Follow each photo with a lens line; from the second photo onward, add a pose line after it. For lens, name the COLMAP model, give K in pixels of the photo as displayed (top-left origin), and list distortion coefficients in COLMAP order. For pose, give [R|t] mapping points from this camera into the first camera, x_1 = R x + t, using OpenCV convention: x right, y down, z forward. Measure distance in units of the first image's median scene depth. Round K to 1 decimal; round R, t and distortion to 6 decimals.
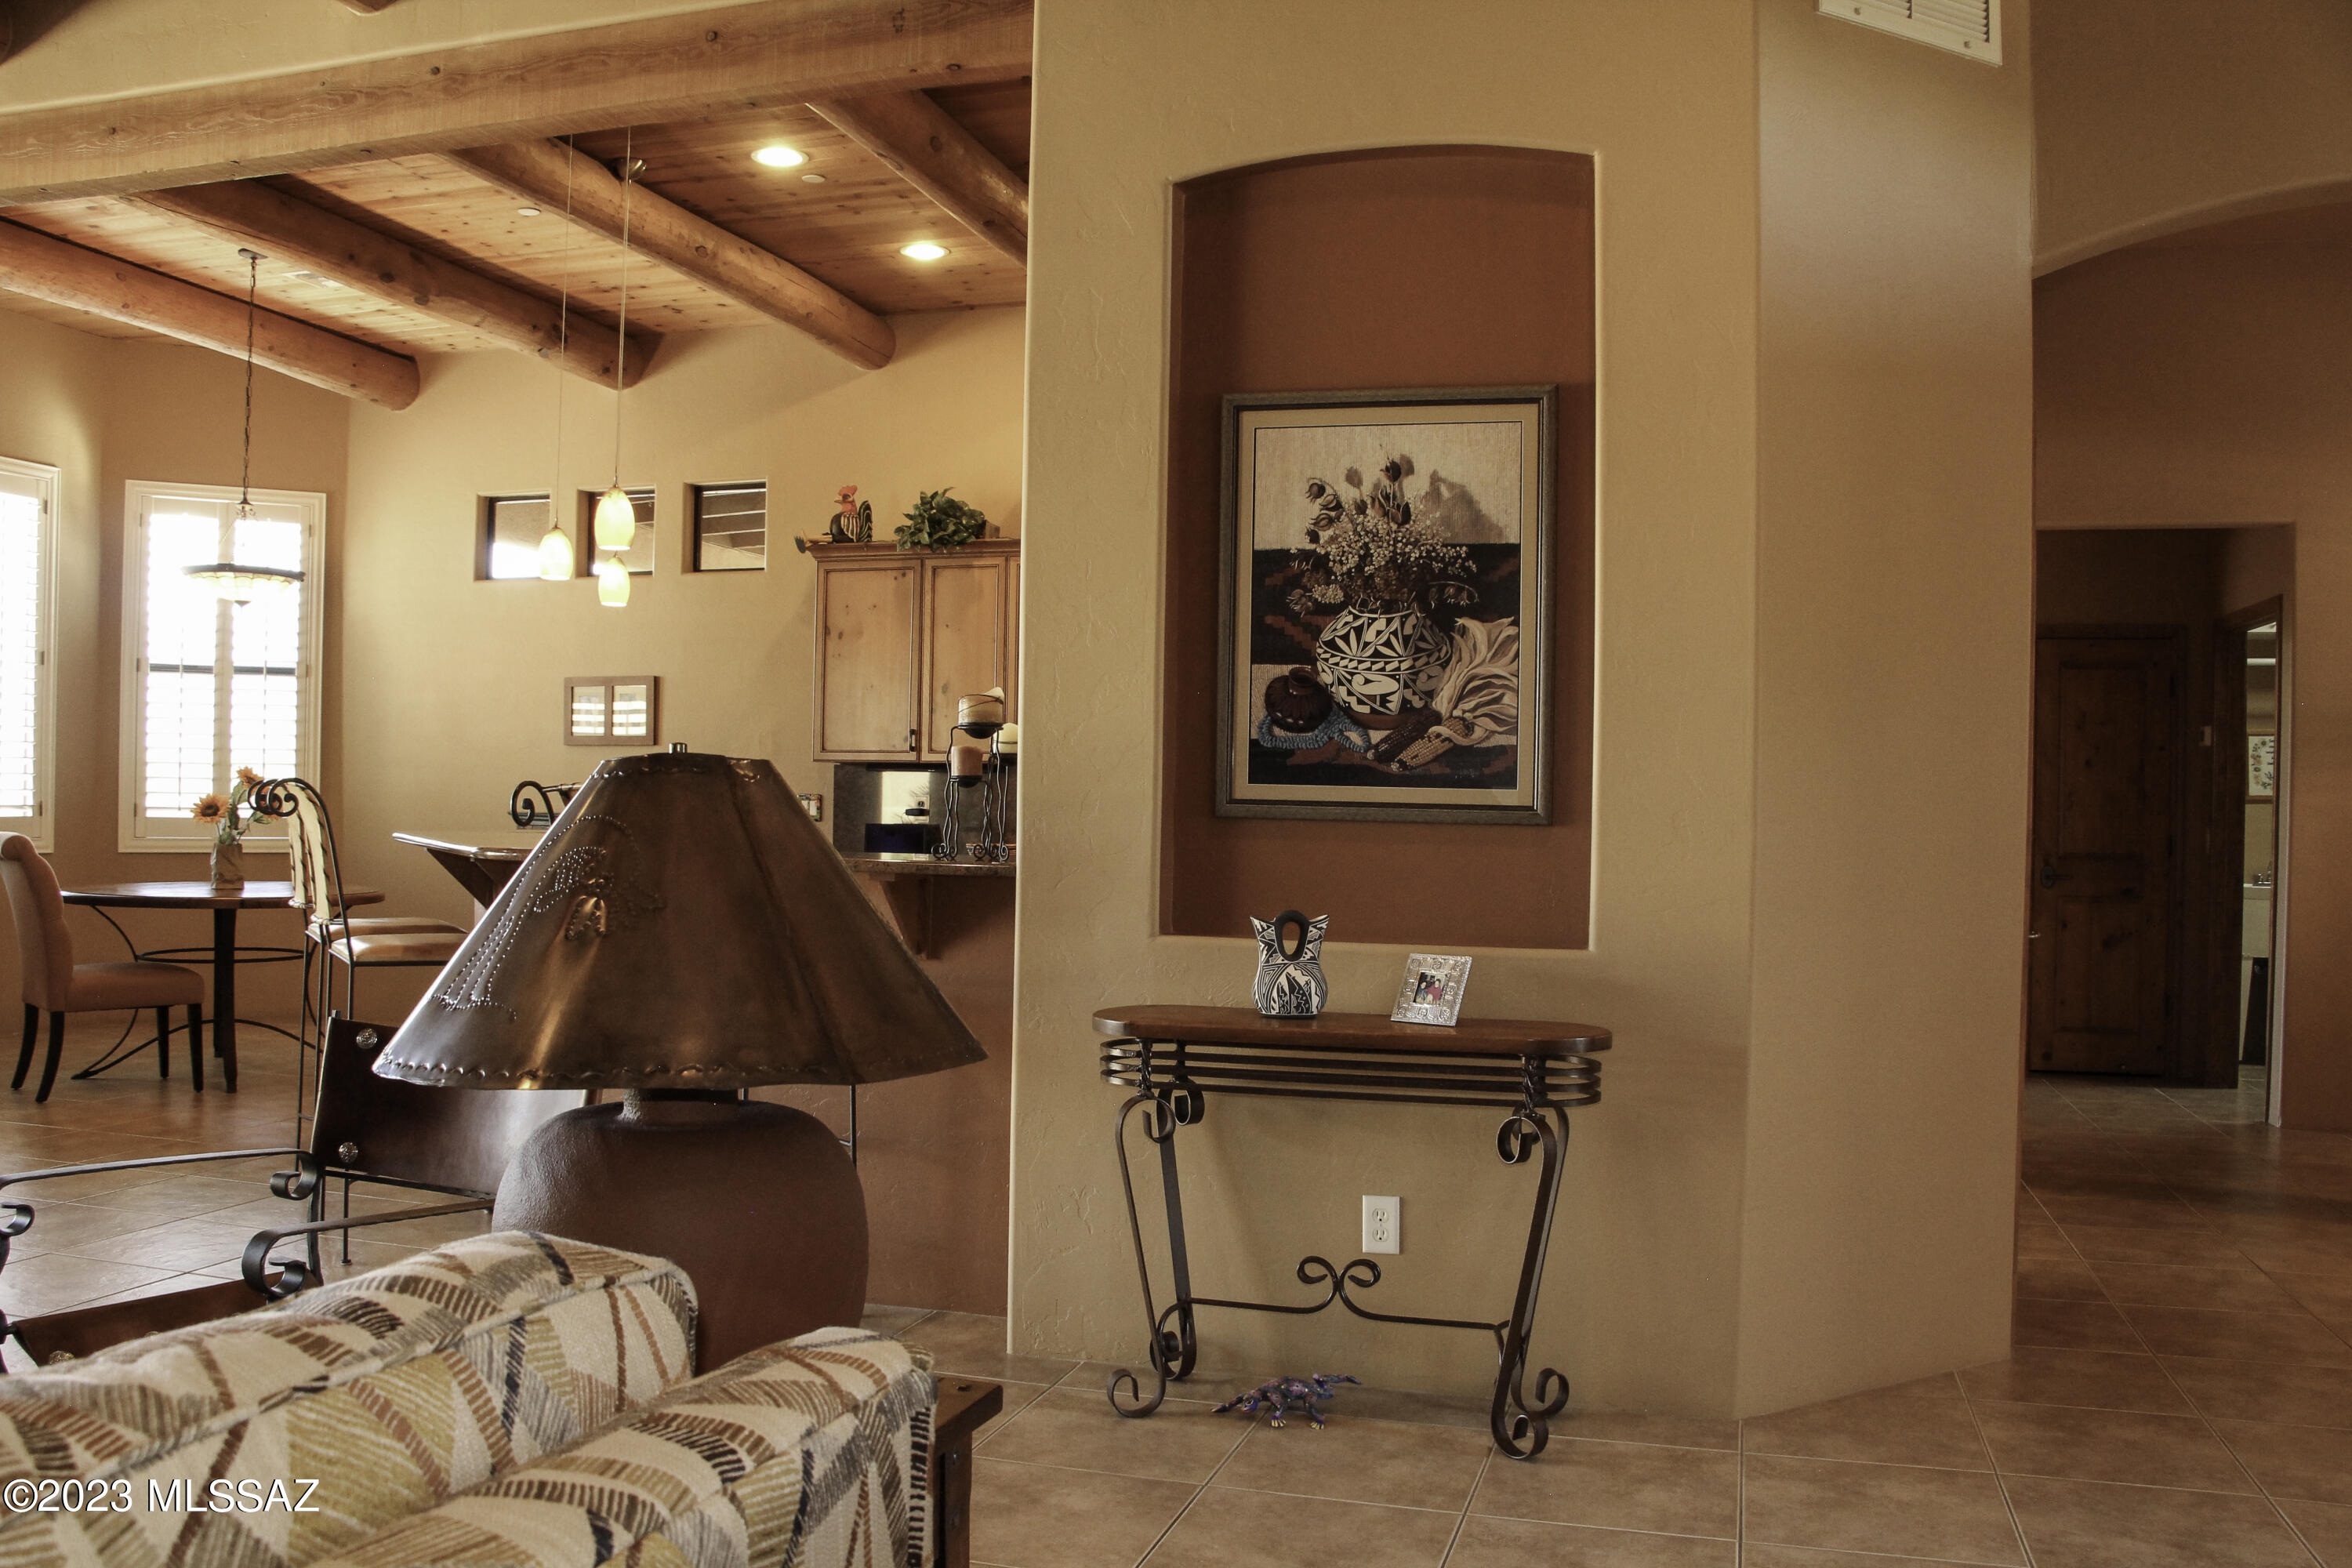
lens RADIAL K [[1930.3, 0, 1176.0], [0, 1930.3, 784.0], [0, 0, 1]] dist [-0.174501, 0.161914]
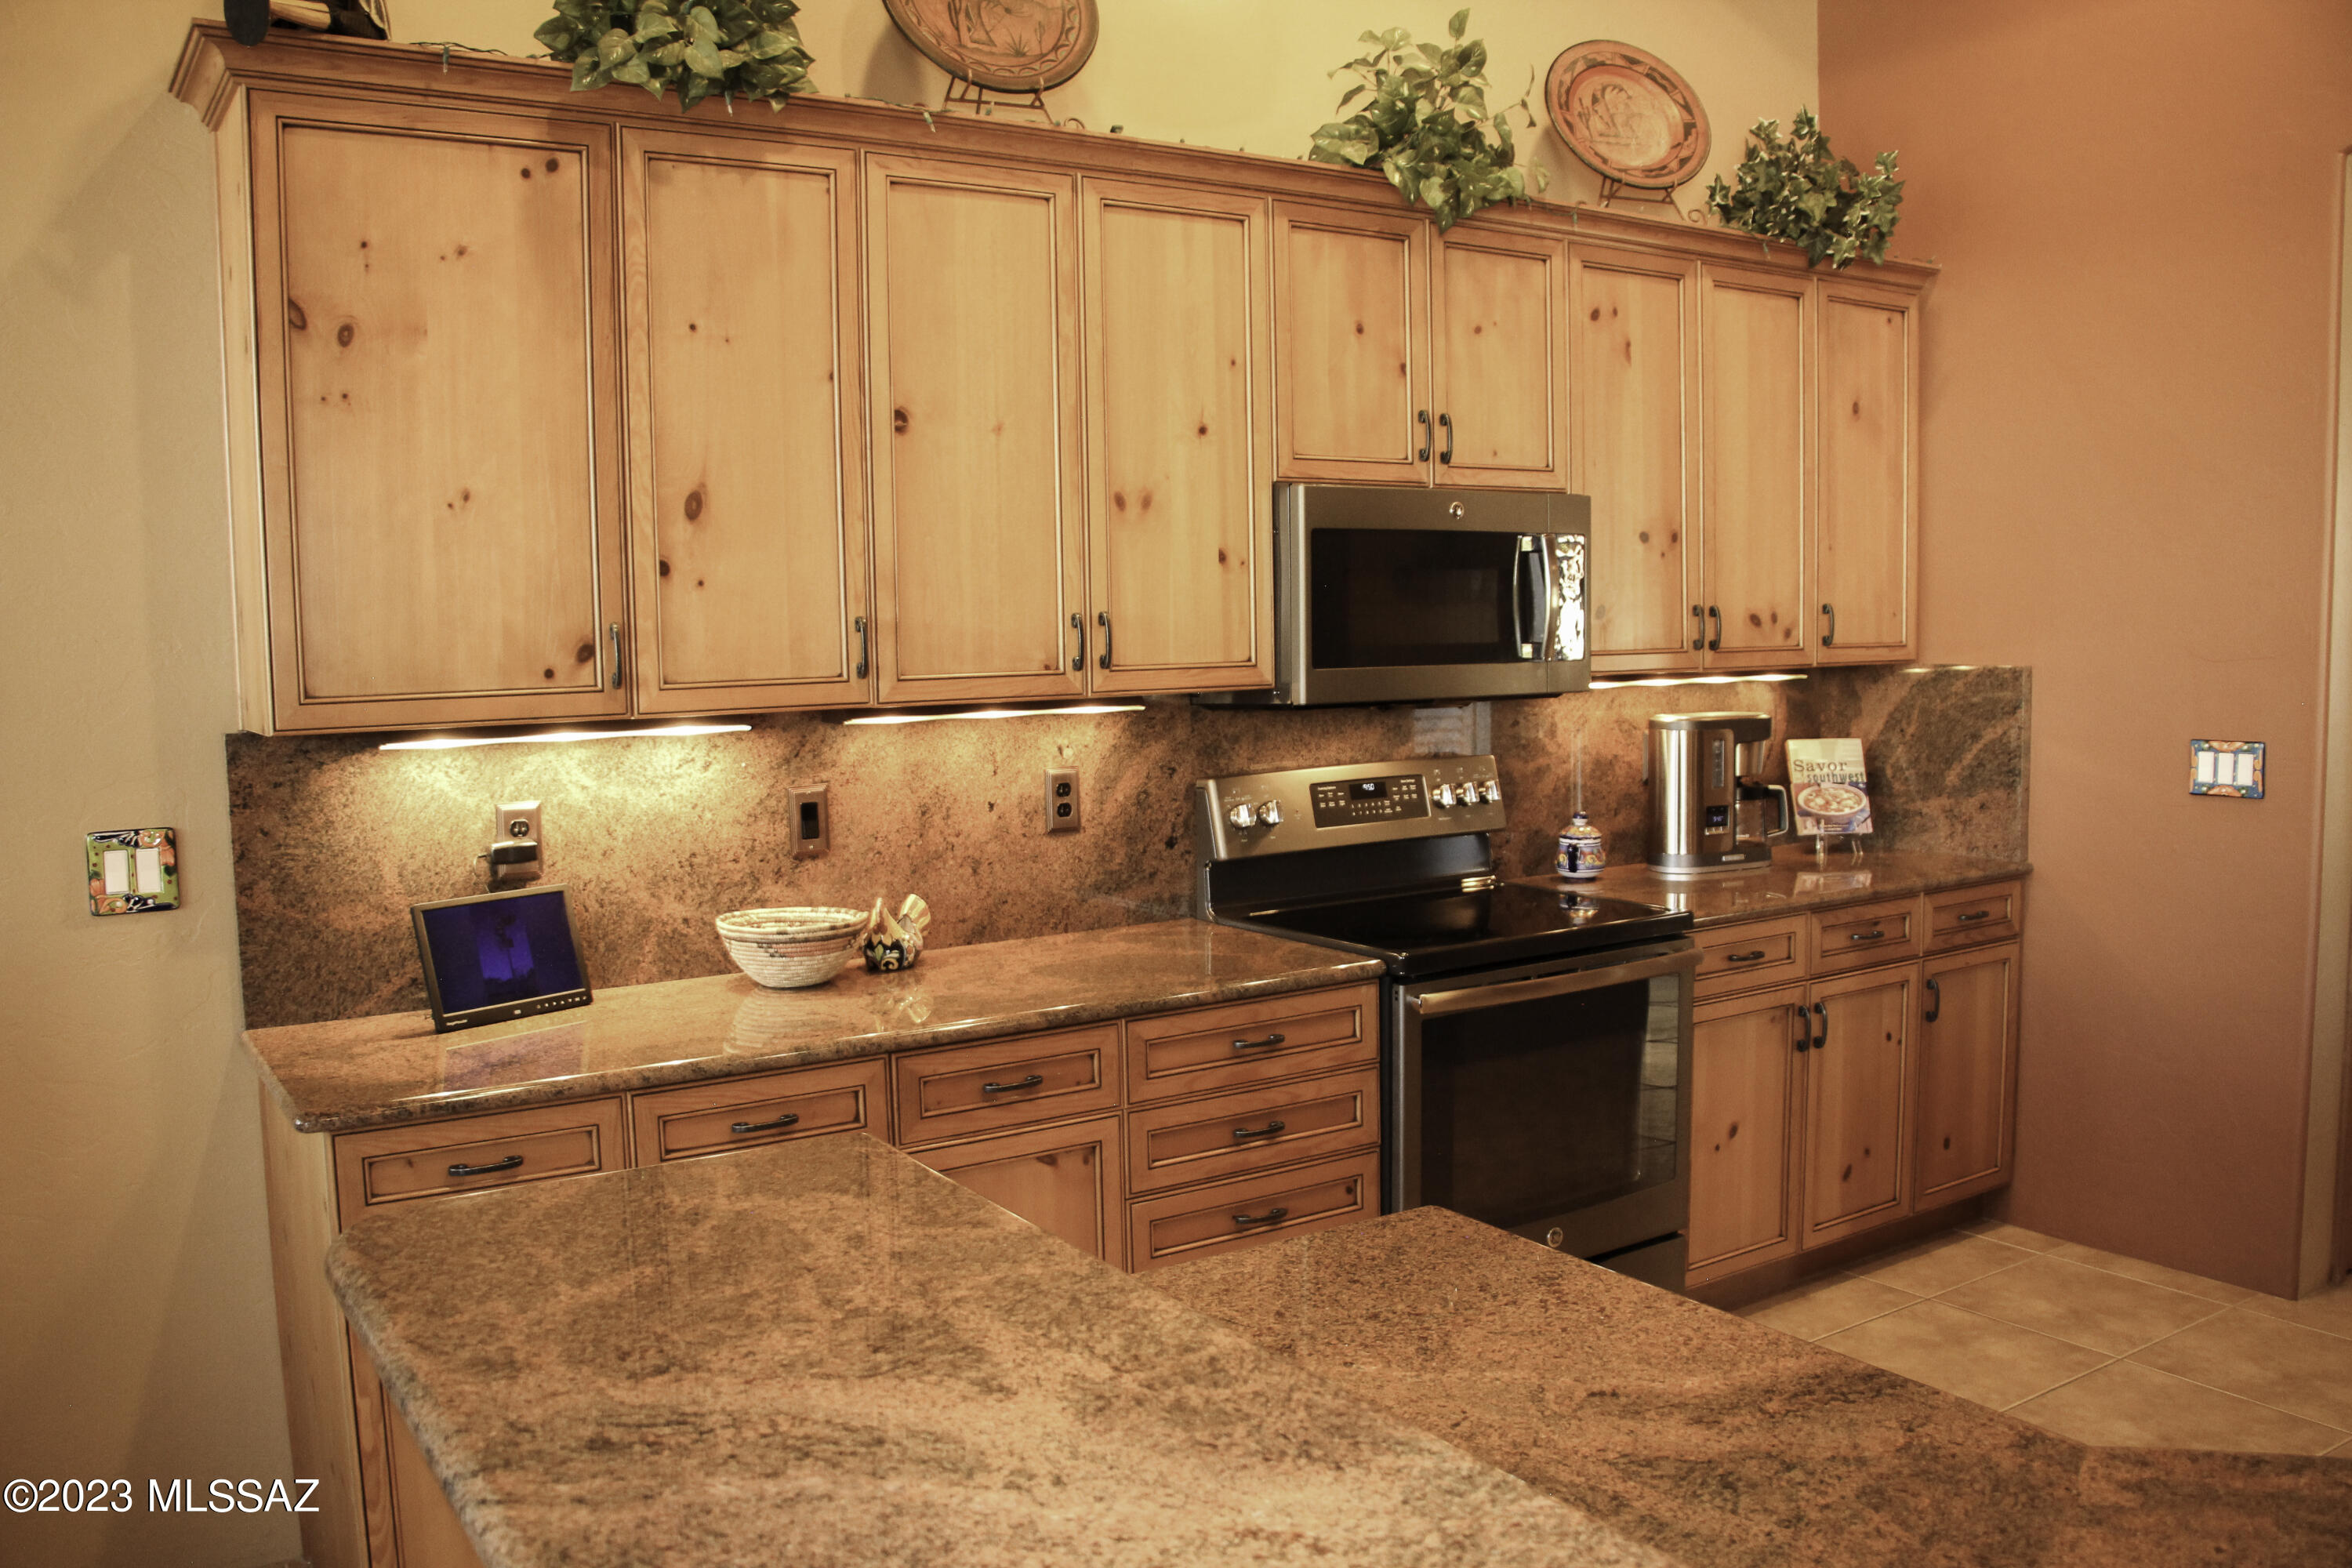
lens RADIAL K [[1930.3, 0, 1176.0], [0, 1930.3, 784.0], [0, 0, 1]] dist [-0.174501, 0.161914]
pose [[0.647739, -0.091620, 0.756334, -0.307519], [0.019169, 0.994388, 0.104040, -0.031029], [-0.761622, -0.052892, 0.645860, 0.655252]]
